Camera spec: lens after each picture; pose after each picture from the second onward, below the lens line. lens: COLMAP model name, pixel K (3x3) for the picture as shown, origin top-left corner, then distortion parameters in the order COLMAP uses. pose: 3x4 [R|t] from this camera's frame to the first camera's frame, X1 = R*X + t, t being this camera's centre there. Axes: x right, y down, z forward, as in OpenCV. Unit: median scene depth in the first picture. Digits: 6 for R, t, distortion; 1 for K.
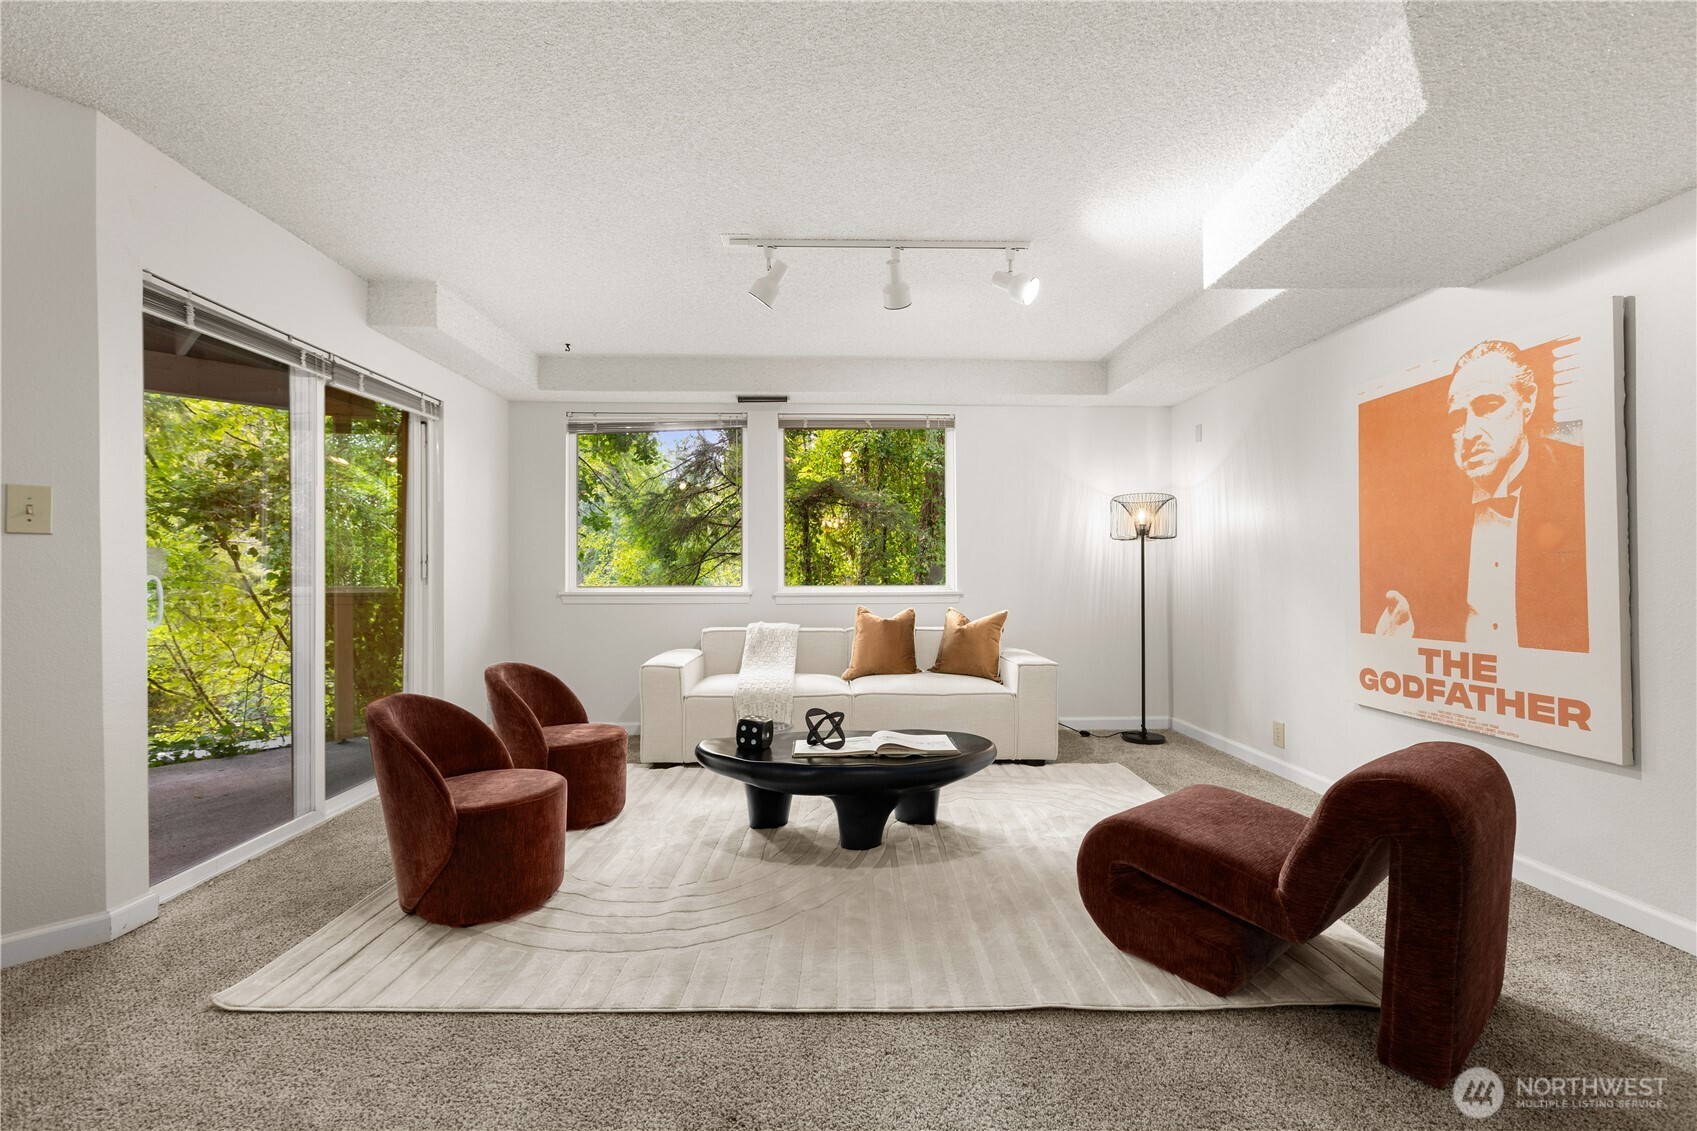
lens RADIAL K [[754.7, 0, 870.8], [0, 754.7, 570.9], [0, 0, 1]] dist [-0.000692, -0.000704]
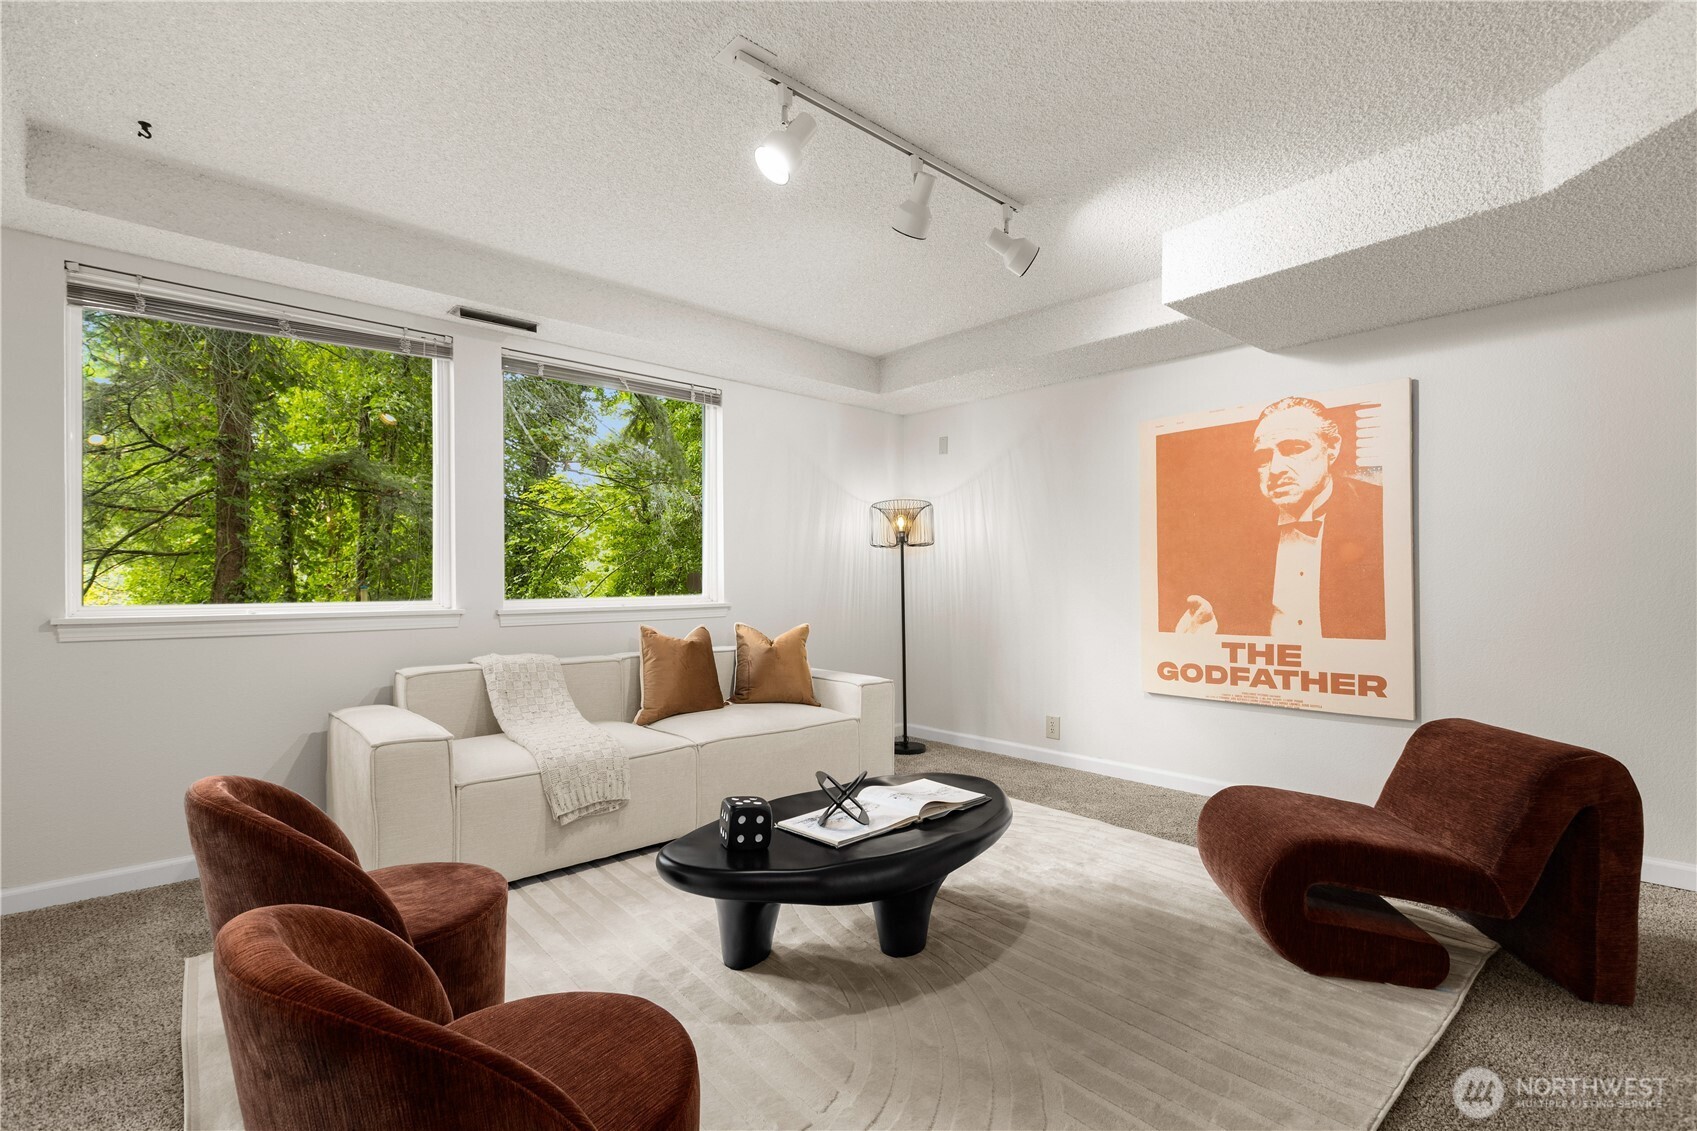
lens RADIAL K [[754.7, 0, 855.4], [0, 754.7, 582.0], [0, 0, 1]] dist [-0.000692, -0.000704]
pose [[0.773768, -0.000162, 0.633469, -0.532380], [-0.001731, 0.999996, 0.002370, 0.003391], [-0.633466, -0.002930, 0.773765, 0.466944]]
